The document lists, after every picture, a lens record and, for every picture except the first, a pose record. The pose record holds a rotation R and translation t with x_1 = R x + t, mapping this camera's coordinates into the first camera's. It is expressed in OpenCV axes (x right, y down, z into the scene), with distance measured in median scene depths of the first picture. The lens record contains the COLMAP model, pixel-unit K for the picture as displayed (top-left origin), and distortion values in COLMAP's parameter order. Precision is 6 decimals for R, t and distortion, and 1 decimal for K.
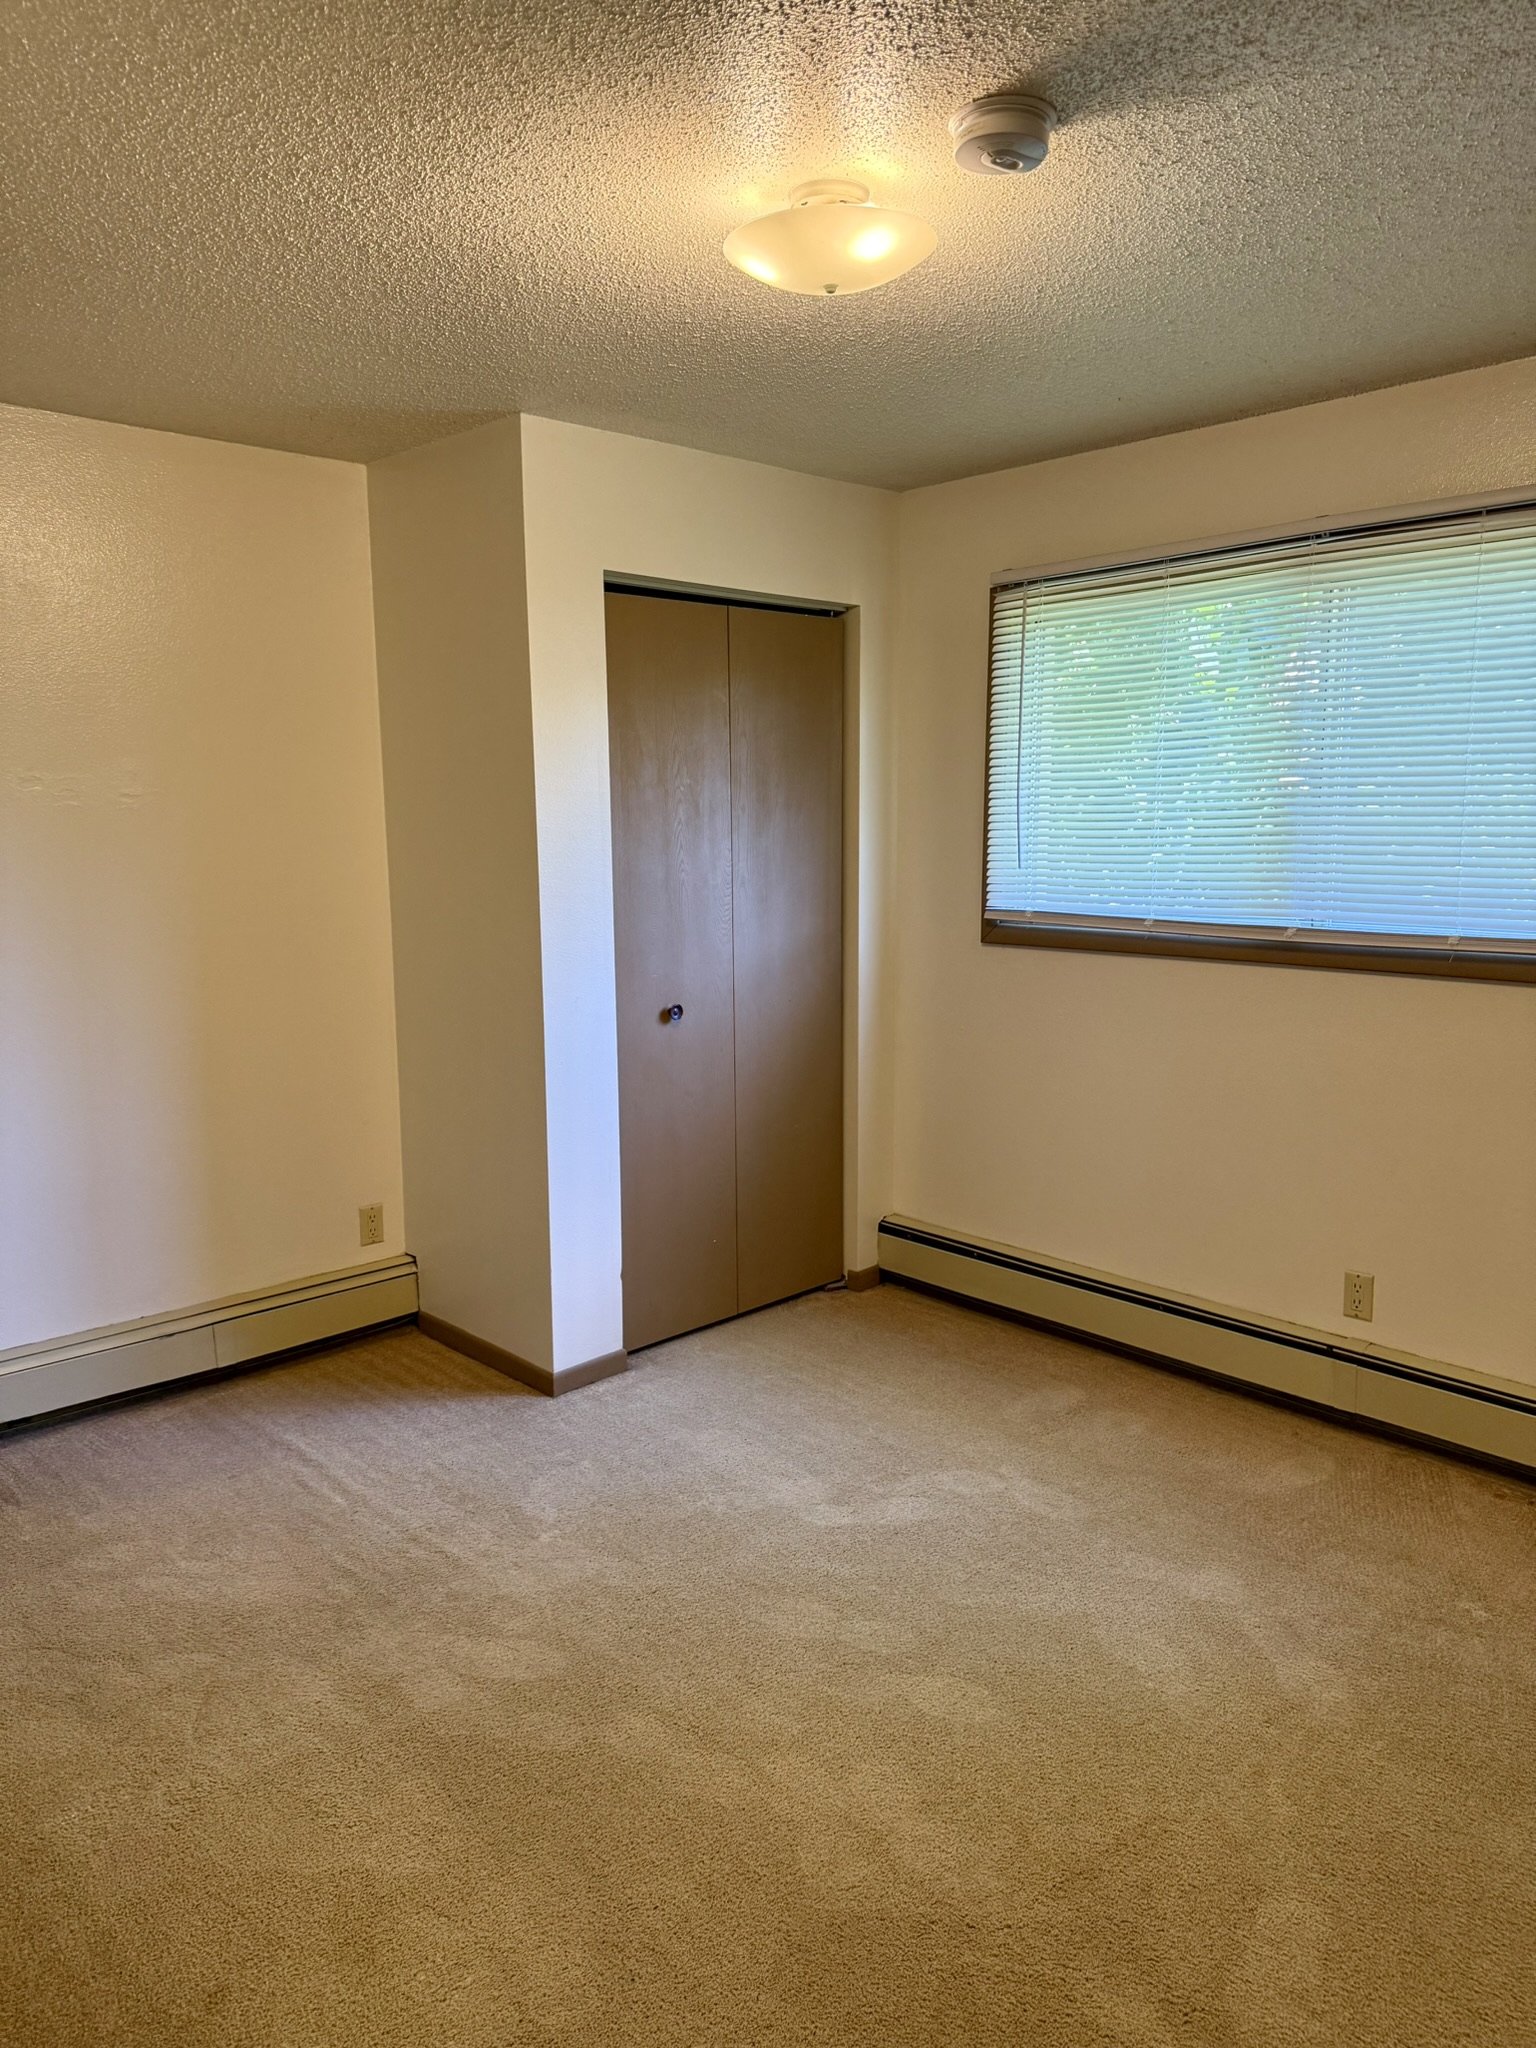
lens RADIAL K [[1441.1, 0, 761.7], [0, 1441.1, 1040.8], [0, 0, 1]] dist [-0.002543, -0.011447]
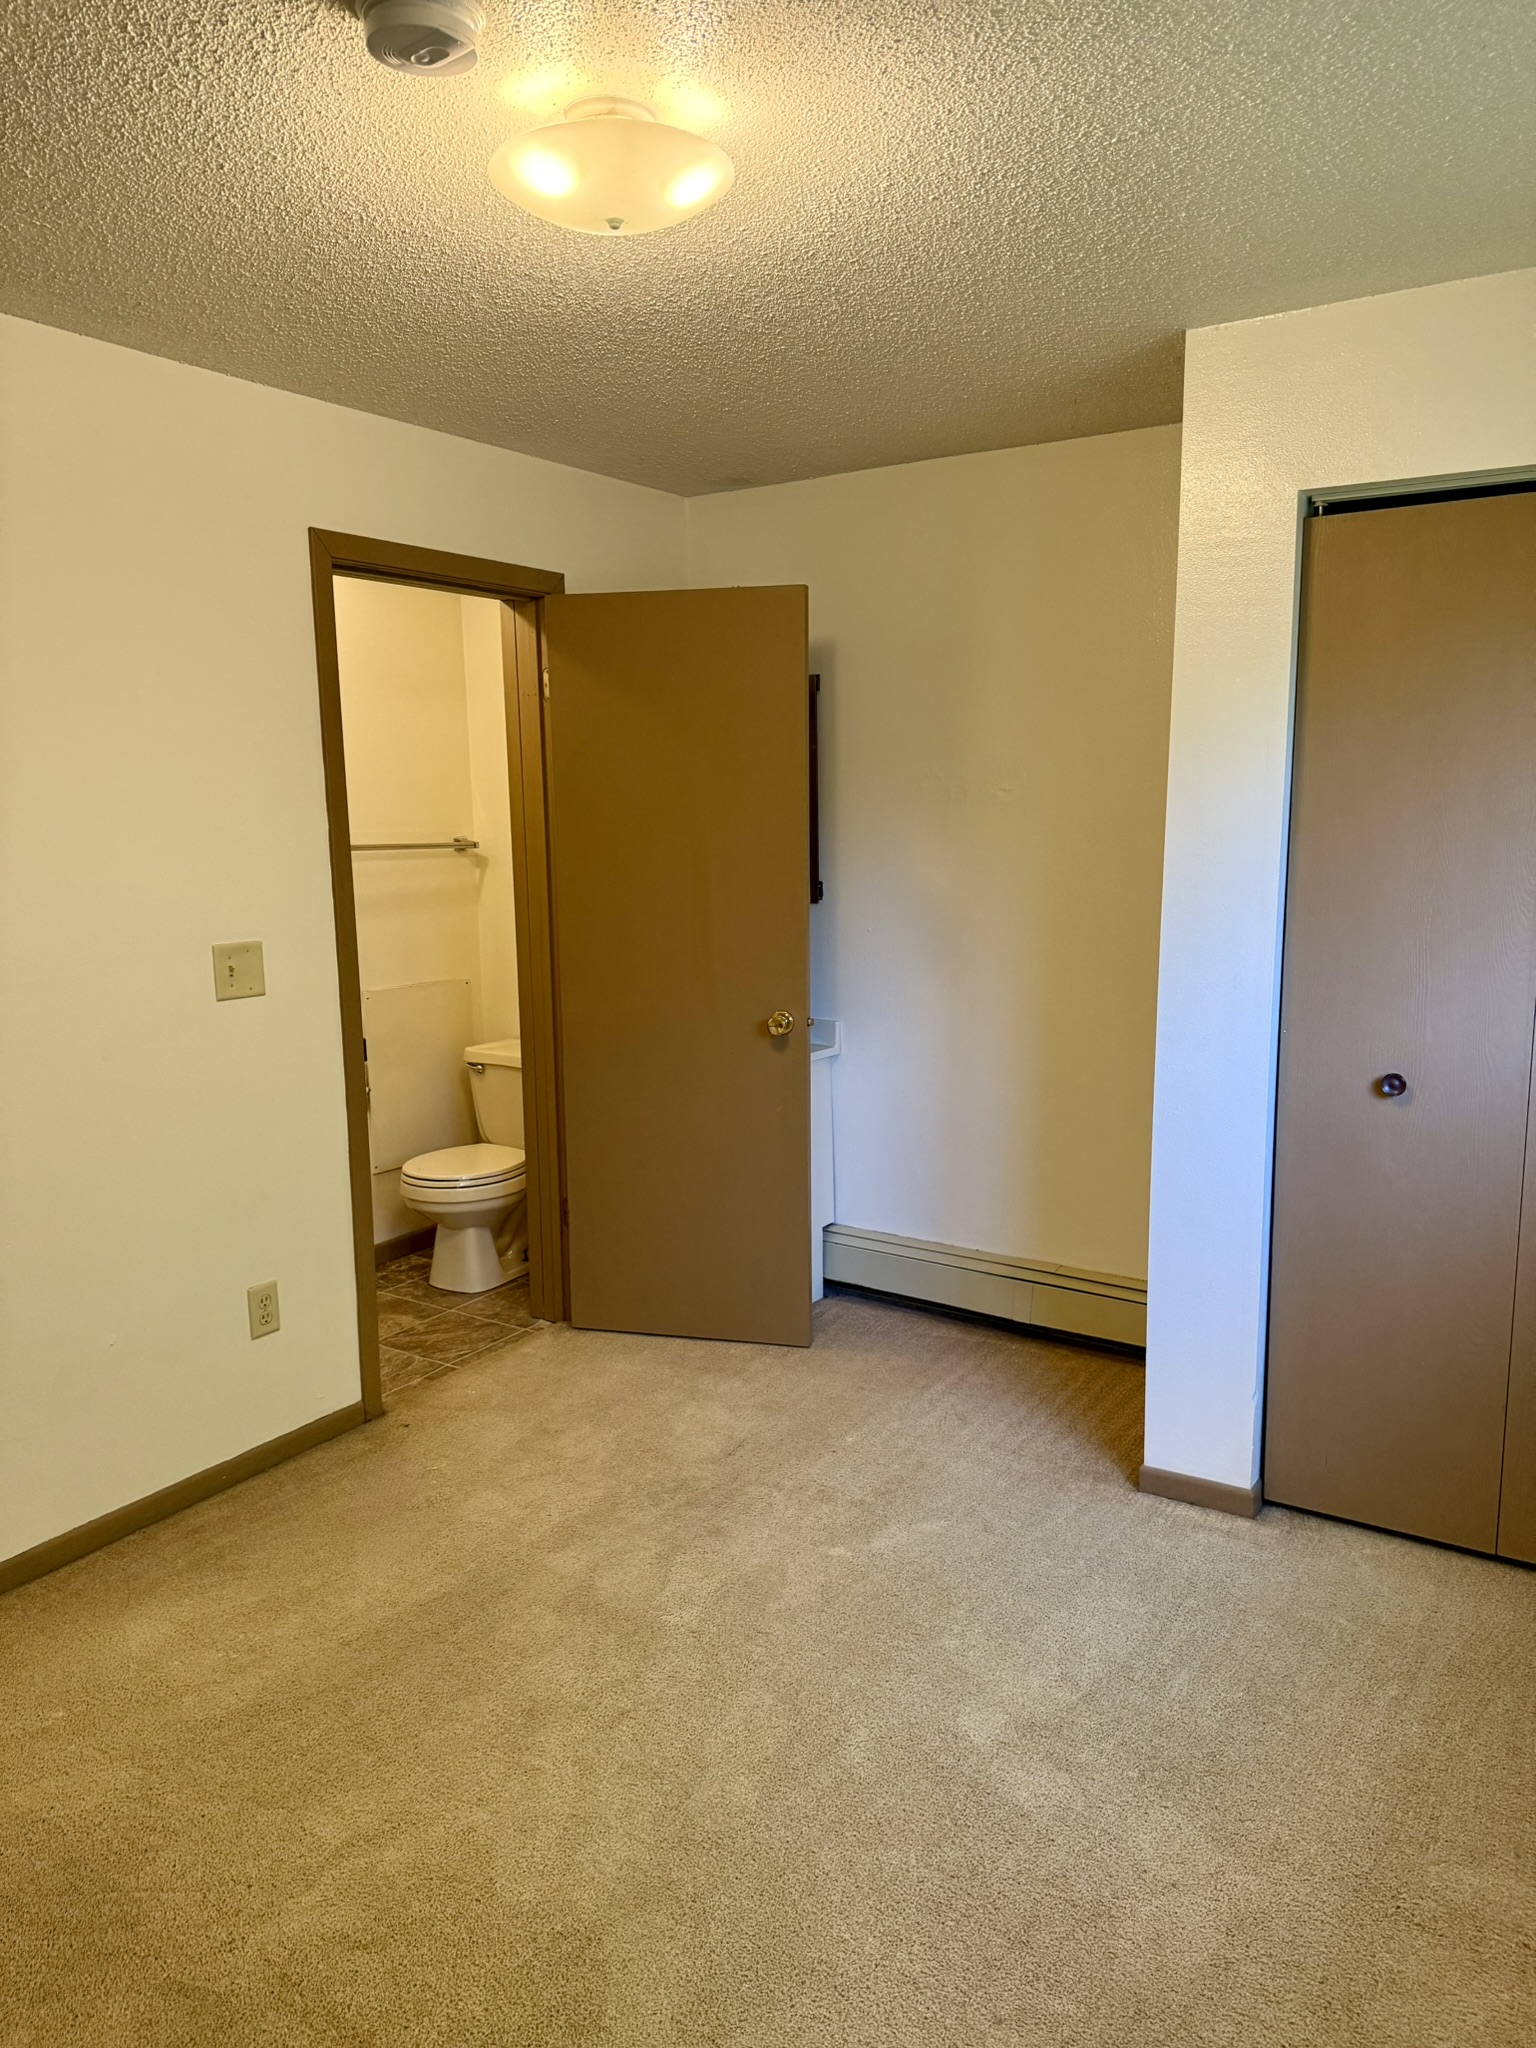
lens RADIAL K [[1441.1, 0, 762.7], [0, 1441.1, 1019.6], [0, 0, 1]] dist [-0.002543, -0.011447]
pose [[0.223486, 0.157775, -0.961853, 0.612540], [-0.152743, 0.980289, 0.125310, -0.103926], [0.962665, 0.118911, 0.243180, 0.573514]]
